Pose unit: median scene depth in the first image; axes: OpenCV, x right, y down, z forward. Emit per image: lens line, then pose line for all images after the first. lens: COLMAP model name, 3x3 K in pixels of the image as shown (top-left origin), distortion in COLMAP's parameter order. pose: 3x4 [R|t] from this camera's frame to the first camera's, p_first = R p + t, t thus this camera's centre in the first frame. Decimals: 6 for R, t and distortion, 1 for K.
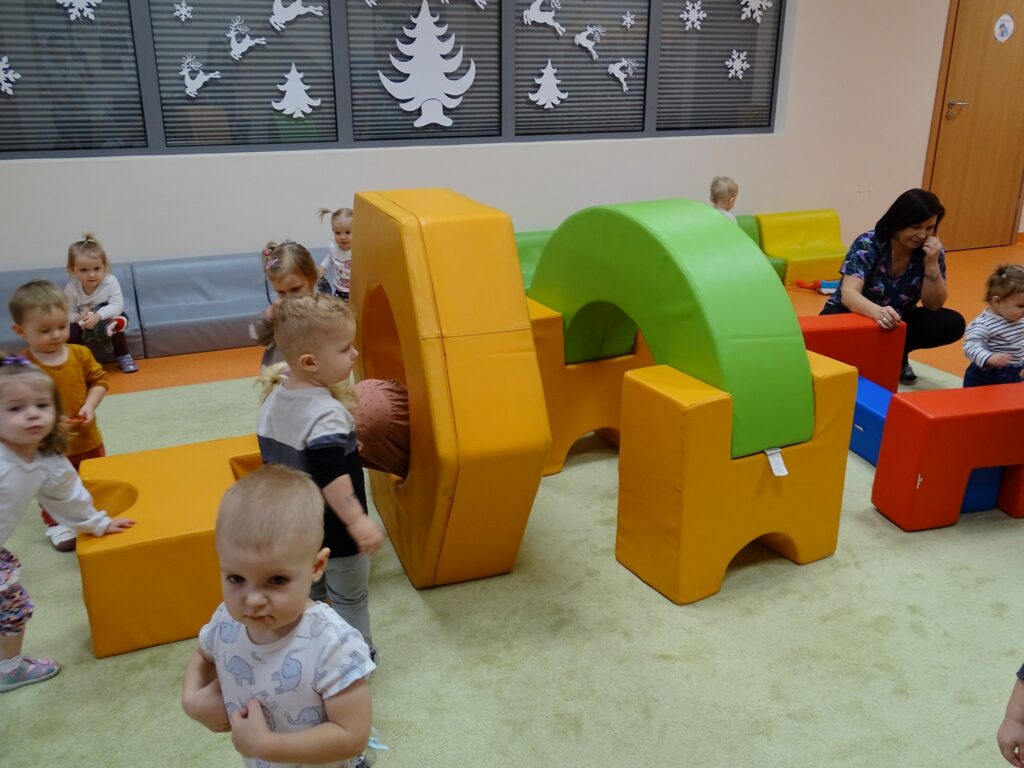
lens RADIAL K [[917.7, 0, 506.8], [0, 917.7, 382.6], [0, 0, 1]] dist [0.017502, 0.001500]
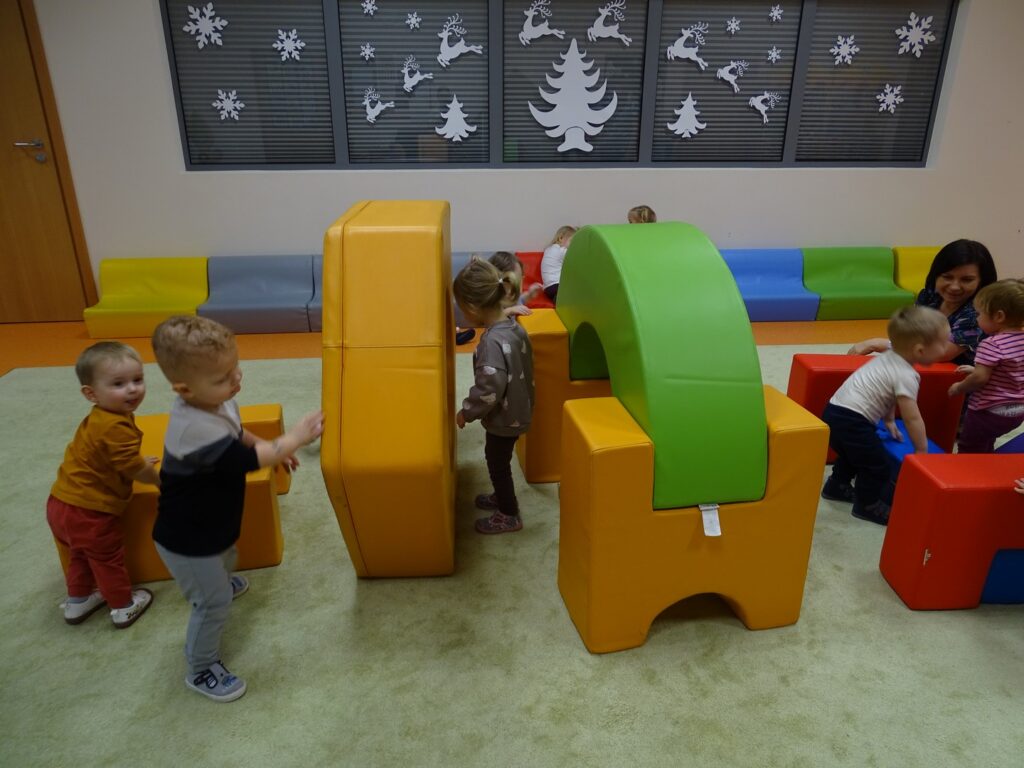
lens RADIAL K [[712.3, 0, 519.6], [0, 712.3, 385.0], [0, 0, 1]] dist [-0.009874, 0.005653]
pose [[0.947783, 0.117065, -0.296652, 0.150086], [-0.106811, 0.992991, 0.050599, -0.029483], [0.300497, -0.016271, 0.953644, 0.136490]]
